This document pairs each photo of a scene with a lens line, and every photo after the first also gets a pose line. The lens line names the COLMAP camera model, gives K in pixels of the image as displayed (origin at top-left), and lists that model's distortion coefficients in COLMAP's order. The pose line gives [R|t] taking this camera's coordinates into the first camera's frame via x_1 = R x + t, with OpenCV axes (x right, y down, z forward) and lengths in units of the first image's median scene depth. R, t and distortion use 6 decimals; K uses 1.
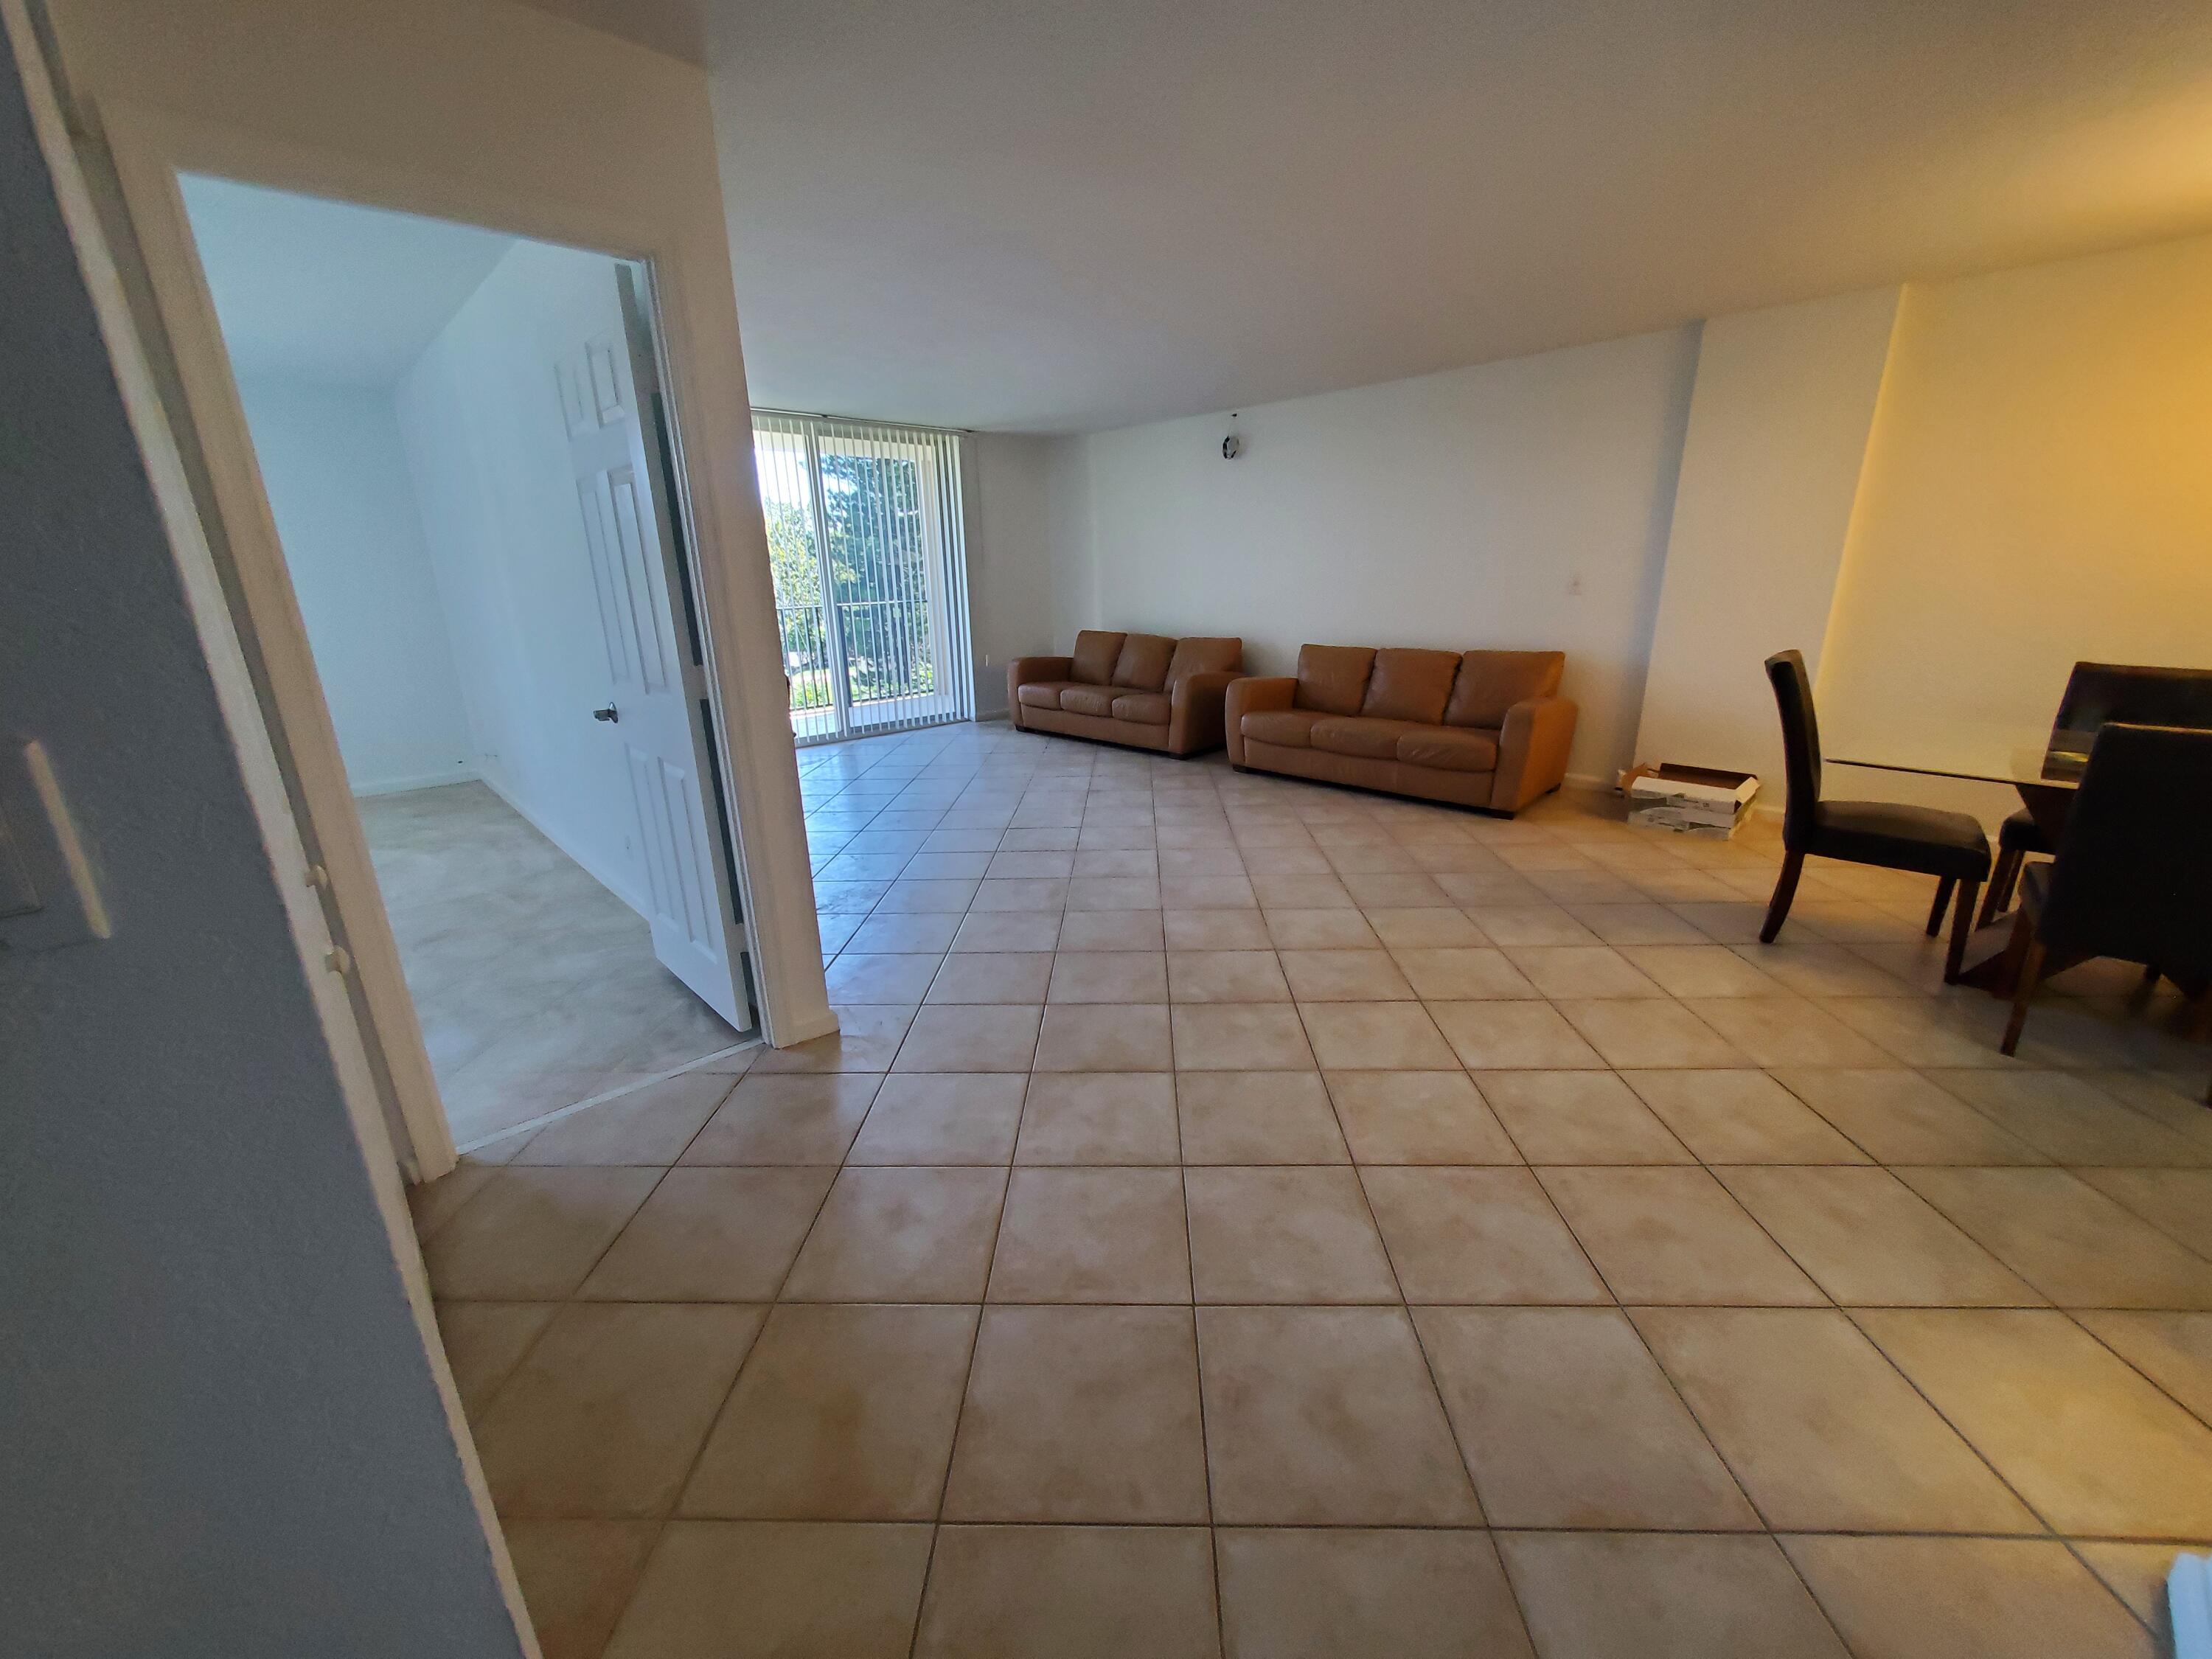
lens RADIAL K [[868.1, 0, 1108.7], [0, 868.1, 829.4], [0, 0, 1]] dist [0.007520, -0.000965]
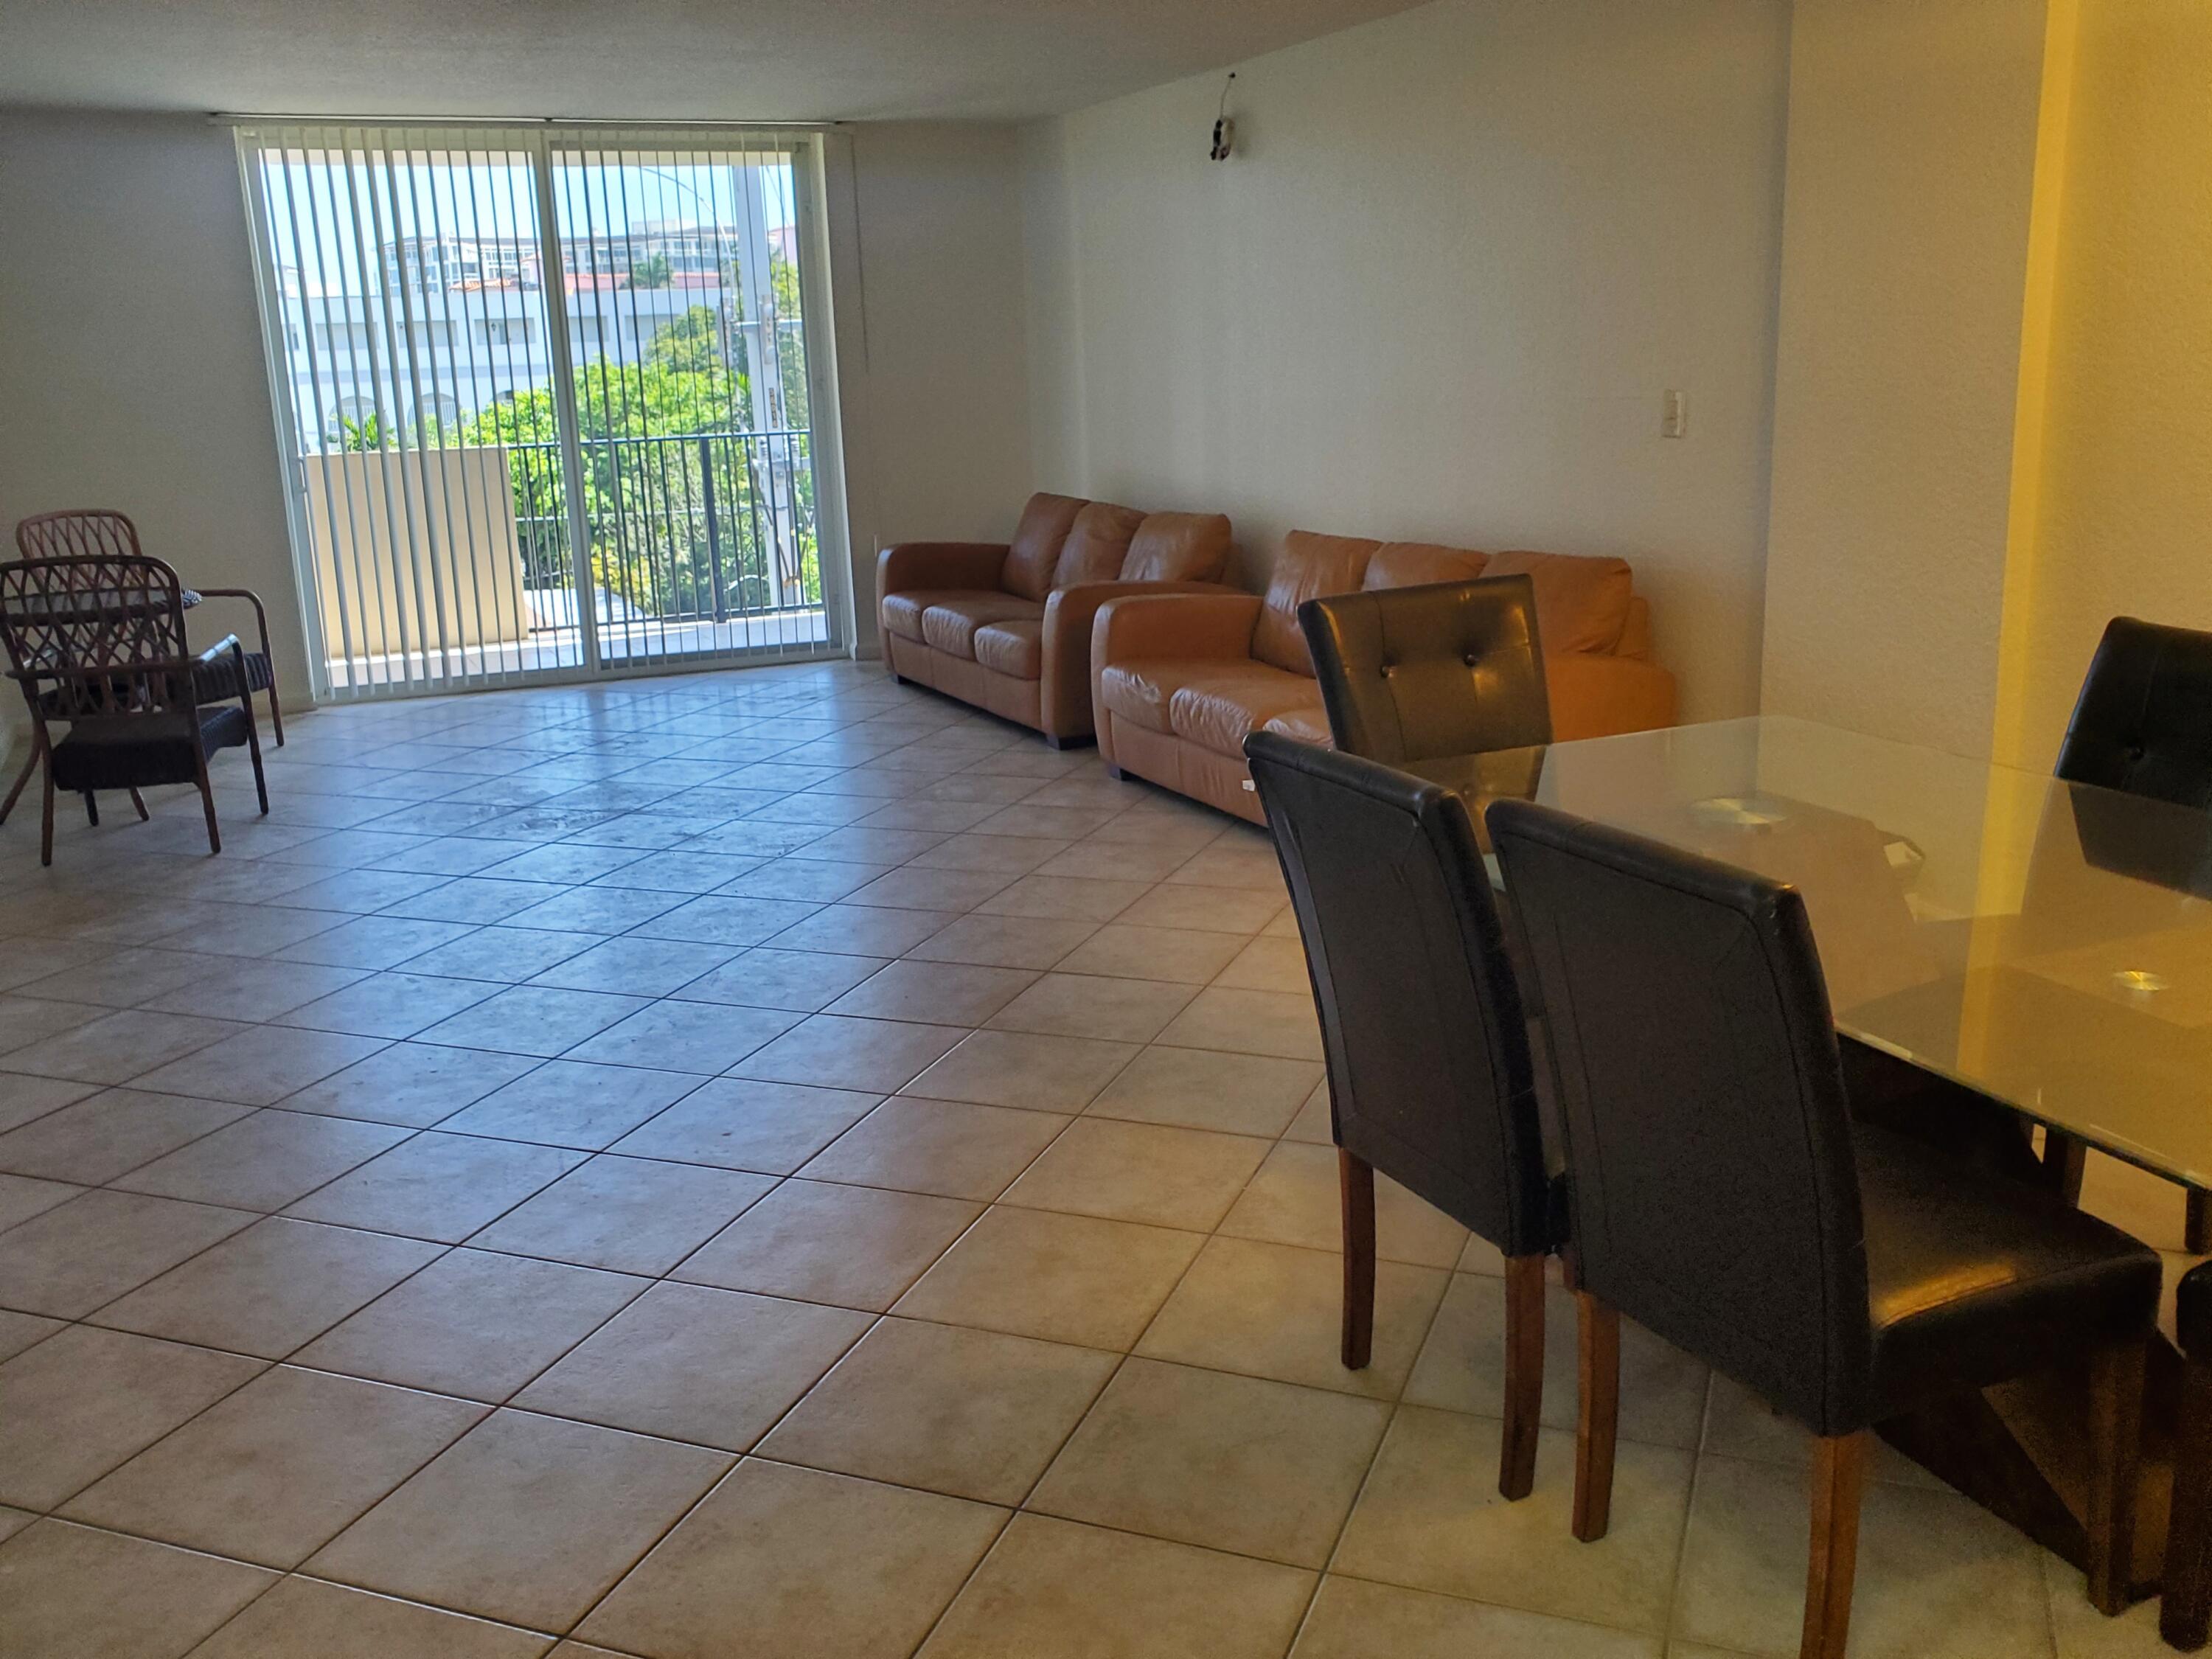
lens RADIAL K [[1903.9, 0, 1106.8], [0, 1903.9, 835.8], [0, 0, 1]] dist [0.017516, 0.001131]
pose [[0.942384, 0.072132, -0.326663, 0.464405], [-0.083995, 0.996216, -0.022337, -0.006108], [0.323815, 0.048488, 0.944877, -0.047904]]
